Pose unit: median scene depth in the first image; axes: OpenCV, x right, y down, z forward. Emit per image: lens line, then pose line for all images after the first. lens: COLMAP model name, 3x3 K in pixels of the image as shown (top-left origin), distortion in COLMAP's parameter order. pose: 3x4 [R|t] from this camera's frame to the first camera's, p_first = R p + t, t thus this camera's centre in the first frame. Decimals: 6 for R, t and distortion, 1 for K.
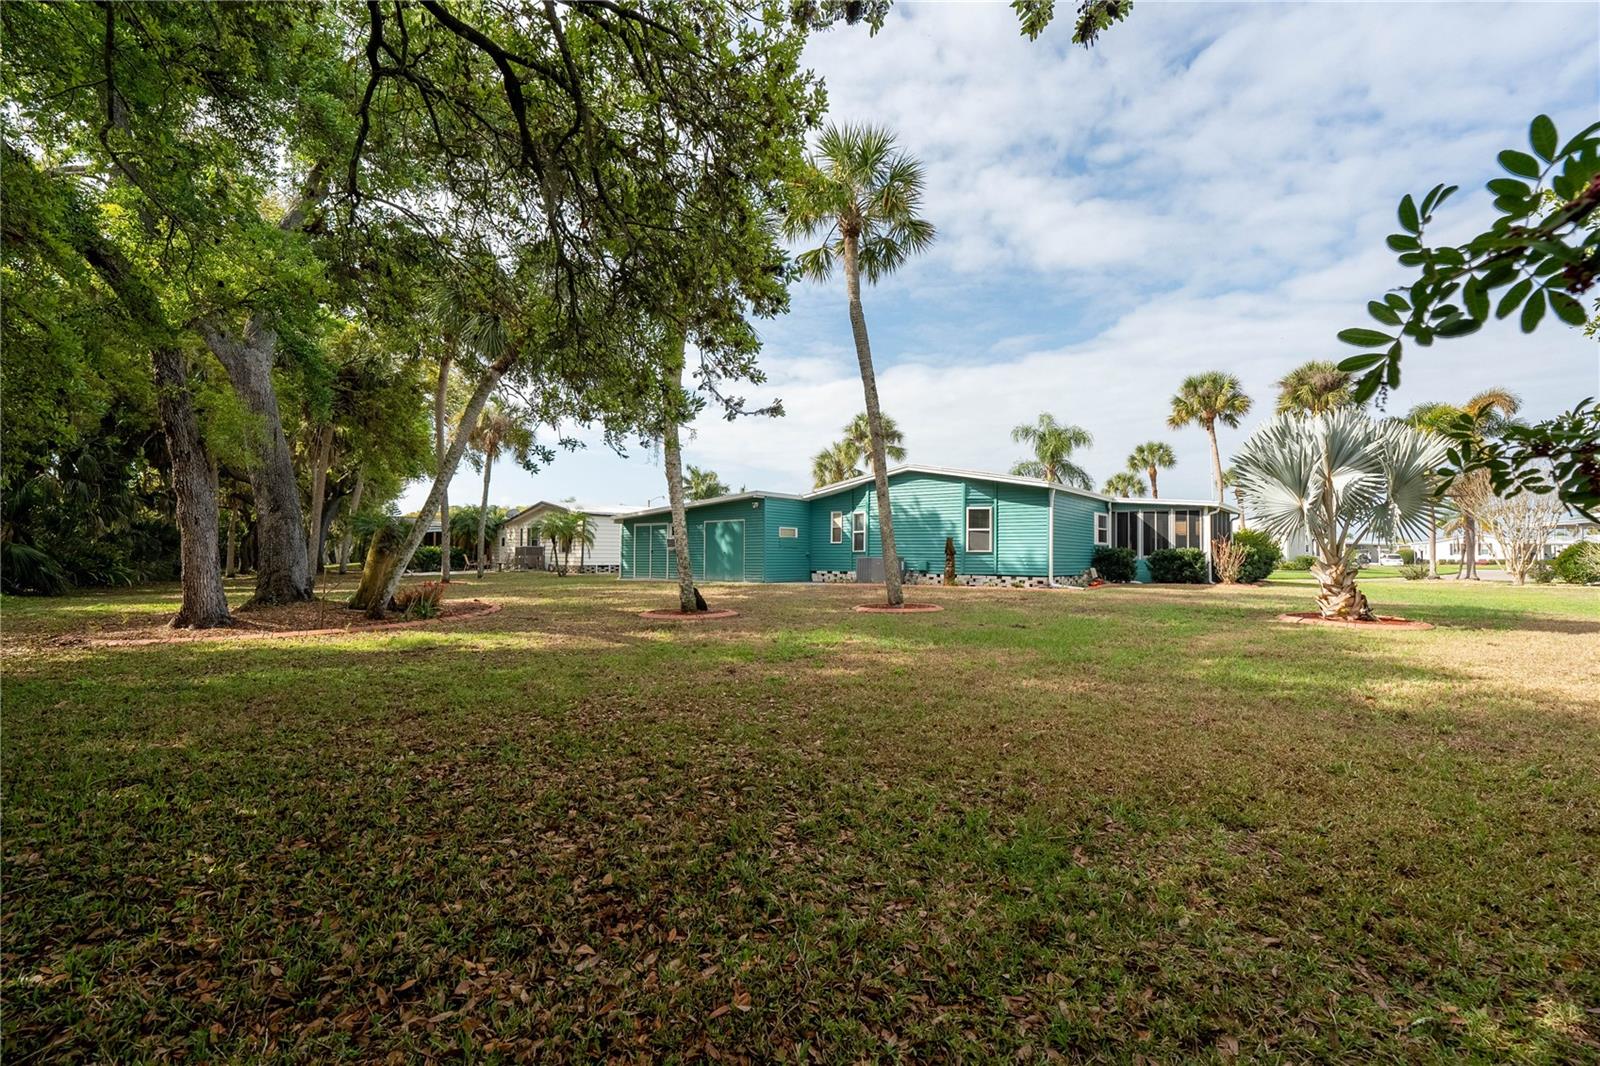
lens RADIAL K [[731.8, 0, 798.3], [0, 731.8, 541.8], [0, 0, 1]] dist [-0.001976, 0.002669]
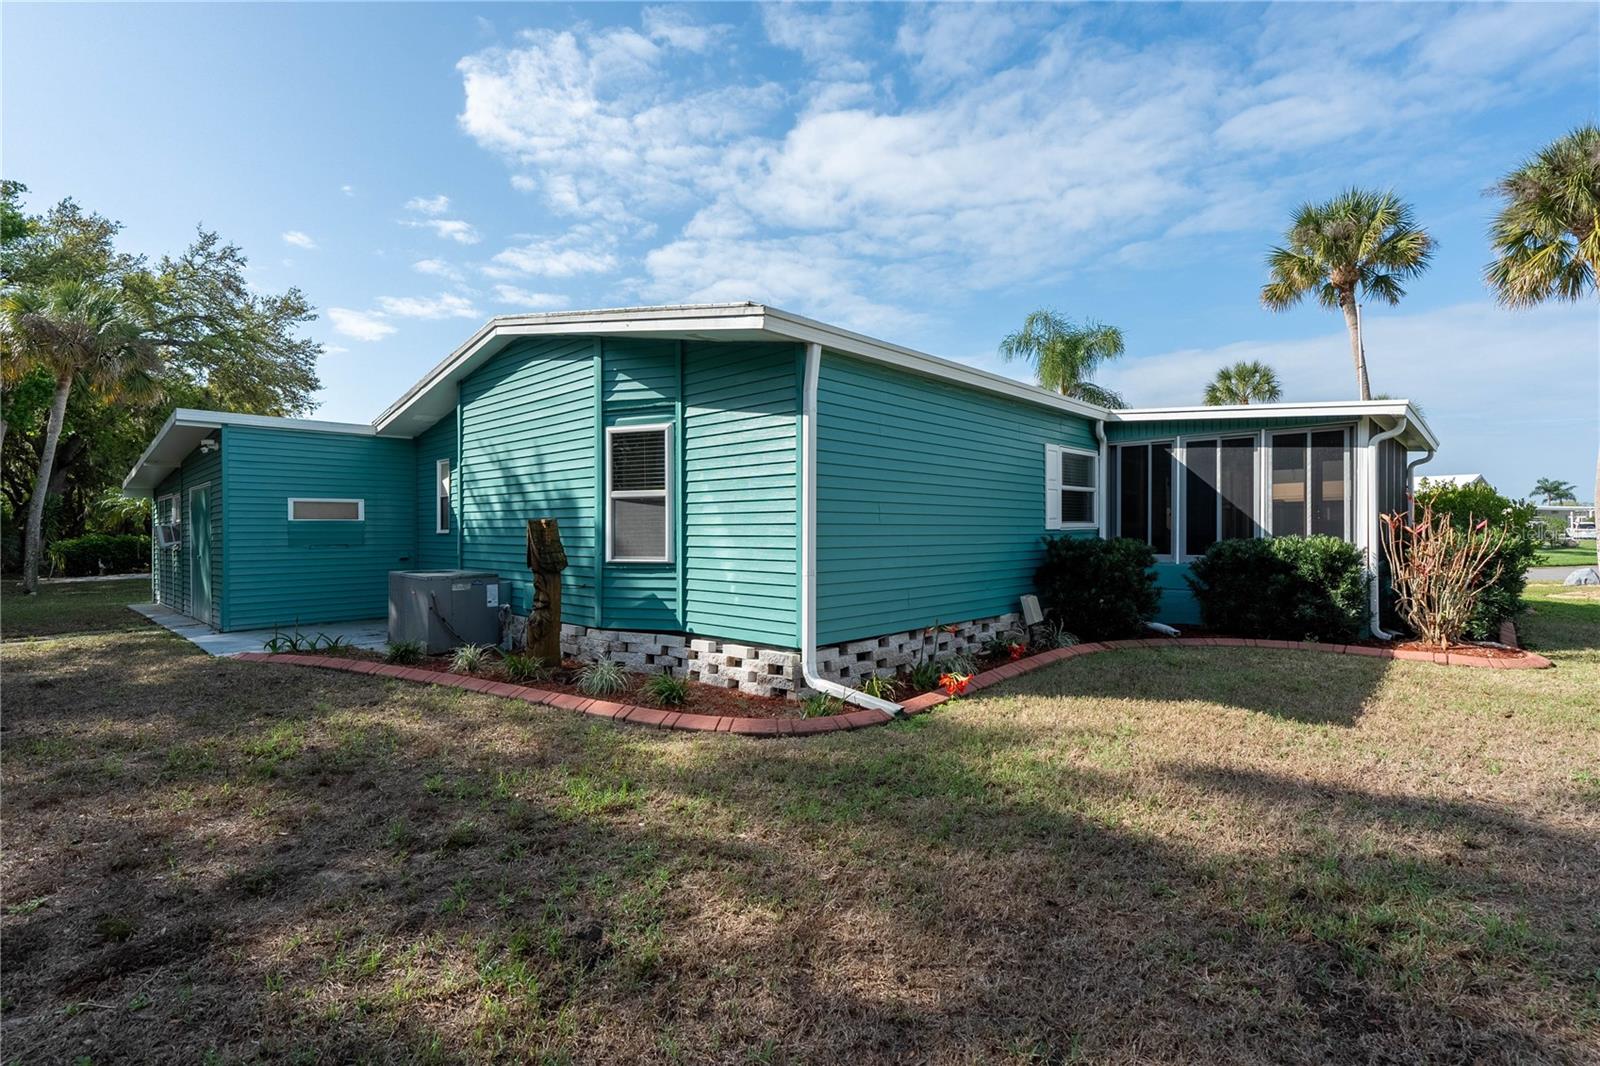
lens RADIAL K [[731.8, 0, 805.4], [0, 731.8, 534.8], [0, 0, 1]] dist [-0.001976, 0.002669]
pose [[0.994789, -0.011699, -0.101283, 0.311847], [0.014436, 0.999549, 0.026331, -0.005241], [0.100929, -0.027656, 0.994509, 0.596254]]
